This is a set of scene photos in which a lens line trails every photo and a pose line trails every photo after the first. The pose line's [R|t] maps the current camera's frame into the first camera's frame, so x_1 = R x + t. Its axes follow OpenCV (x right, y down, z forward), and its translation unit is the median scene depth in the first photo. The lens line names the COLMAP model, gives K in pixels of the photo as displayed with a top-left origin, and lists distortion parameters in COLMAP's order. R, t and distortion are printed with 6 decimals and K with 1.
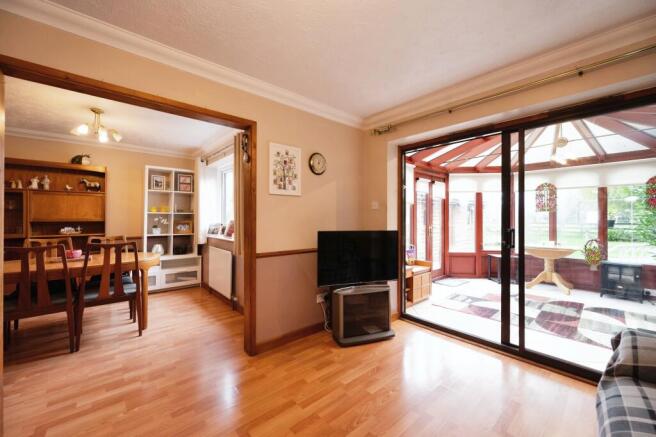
lens RADIAL K [[261.9, 0, 325.1], [0, 261.9, 218.4], [0, 0, 1]] dist [0.000122, -0.000186]
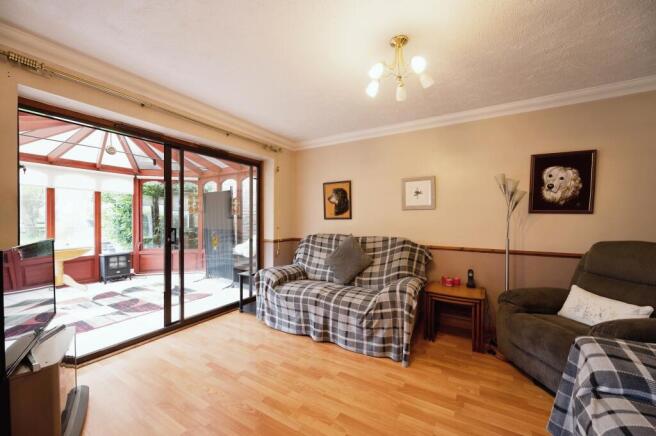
lens RADIAL K [[261.9, 0, 325.1], [0, 261.9, 217.9], [0, 0, 1]] dist [0.000122, -0.000186]
pose [[-0.299857, 0.002636, 0.953981, -0.577647], [0.000629, 0.999997, -0.002565, 0.002106], [-0.953984, -0.000169, -0.299857, 0.614414]]
